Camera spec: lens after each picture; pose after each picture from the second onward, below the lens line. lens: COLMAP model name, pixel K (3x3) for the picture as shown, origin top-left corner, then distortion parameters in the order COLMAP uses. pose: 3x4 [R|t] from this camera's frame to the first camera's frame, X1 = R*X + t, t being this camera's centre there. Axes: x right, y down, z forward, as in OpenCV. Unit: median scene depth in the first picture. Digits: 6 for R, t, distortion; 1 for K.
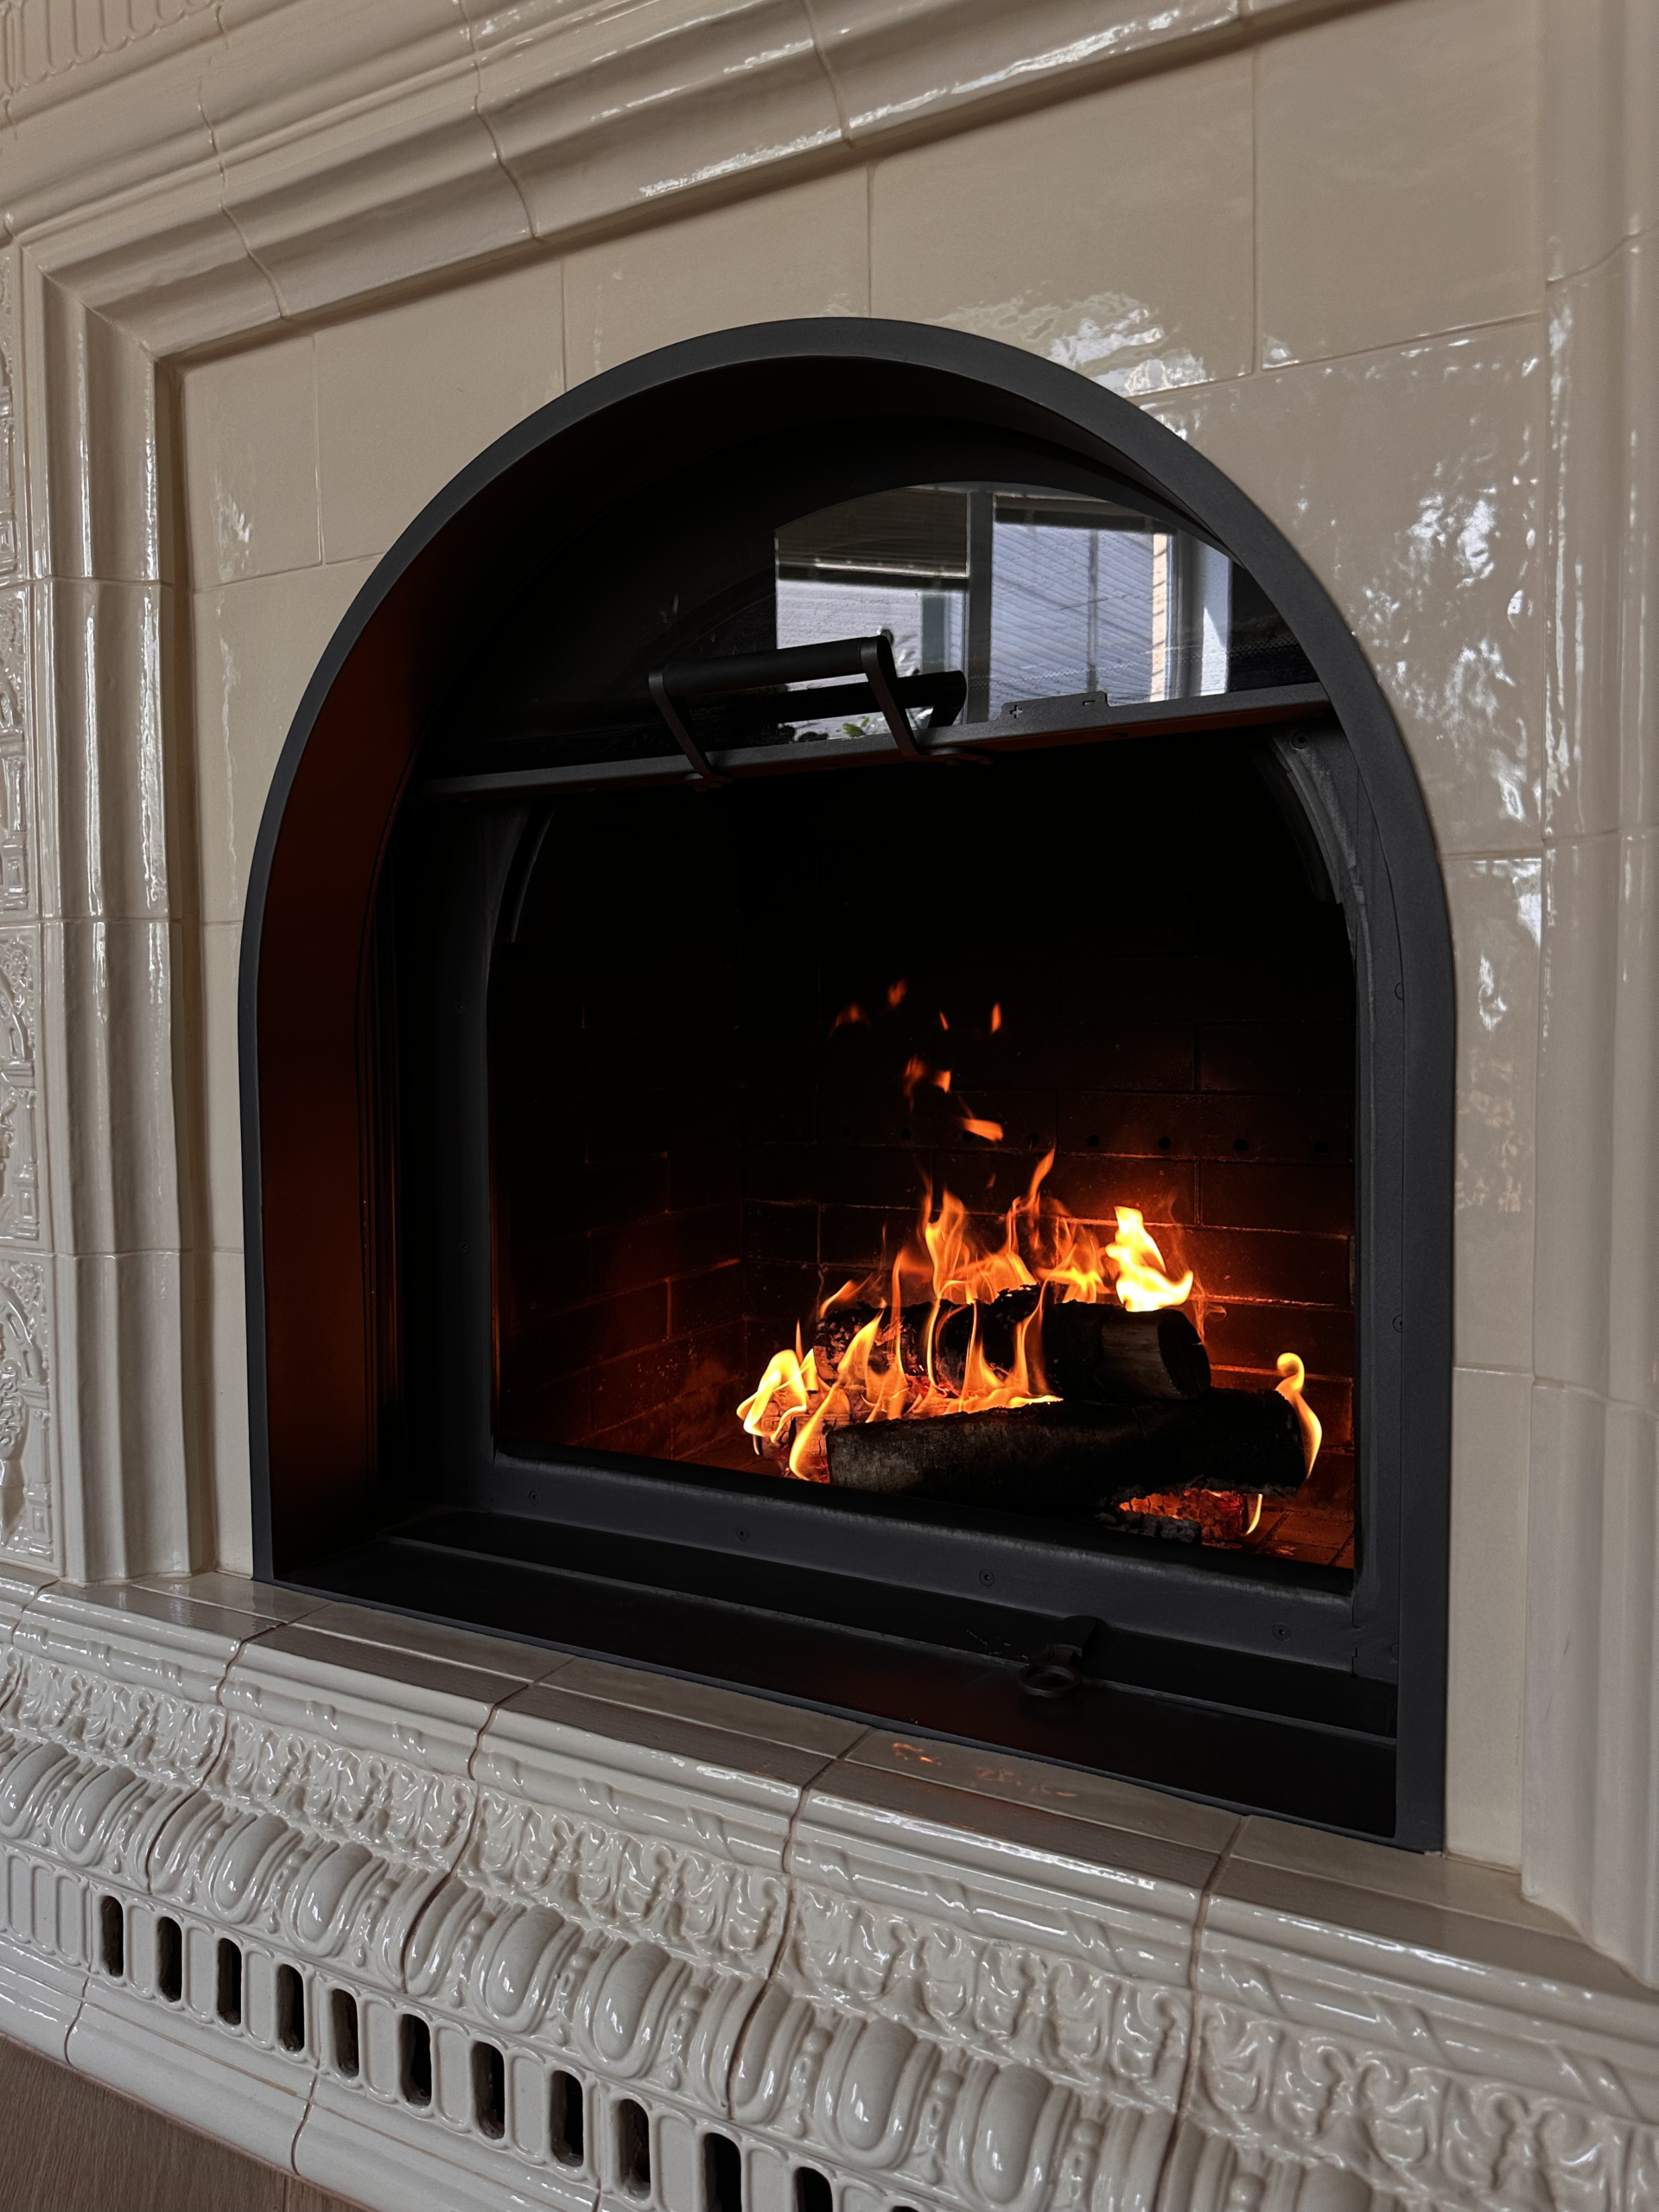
lens RADIAL K [[1522.1, 0, 830.0], [0, 1522.1, 1102.0], [0, 0, 1]] dist [0.004101, -0.012930]
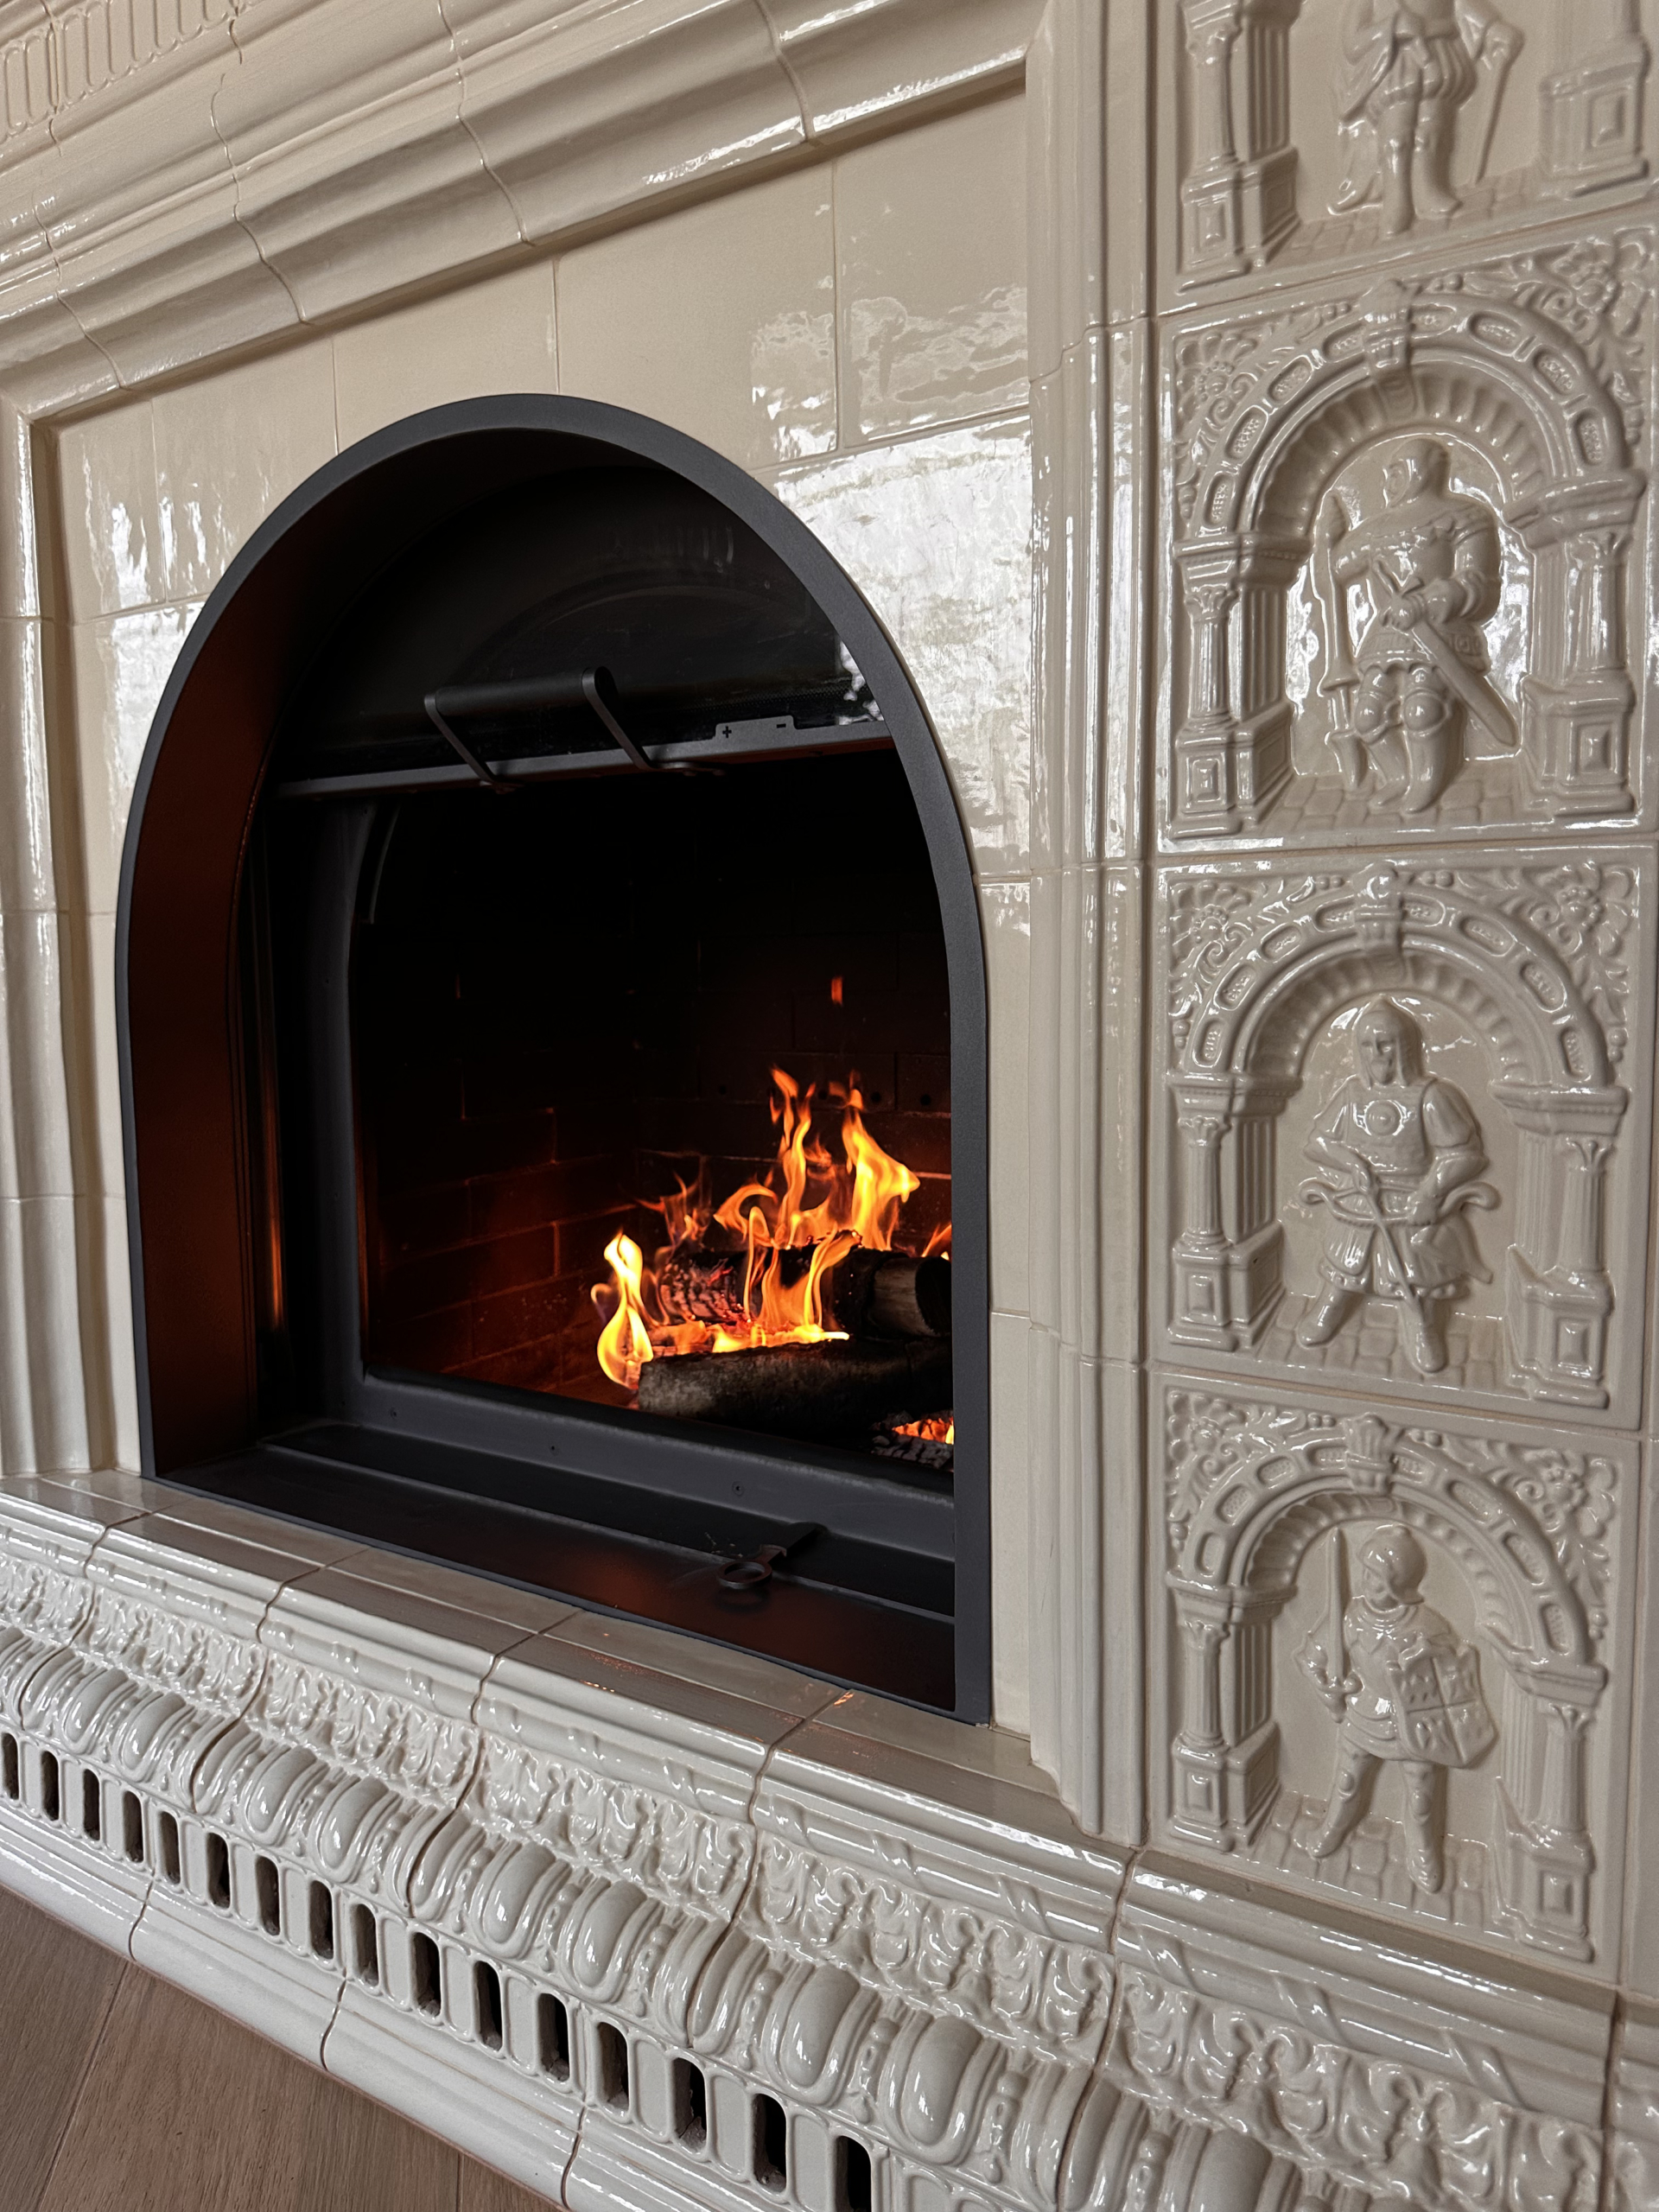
lens RADIAL K [[1522.1, 0, 825.2], [0, 1522.1, 1097.7], [0, 0, 1]] dist [0.004101, -0.012930]
pose [[0.996176, 0.003628, -0.087294, 0.282422], [-0.000056, 0.999164, 0.040888, -0.028979], [0.087369, -0.040727, 0.995343, -0.121583]]
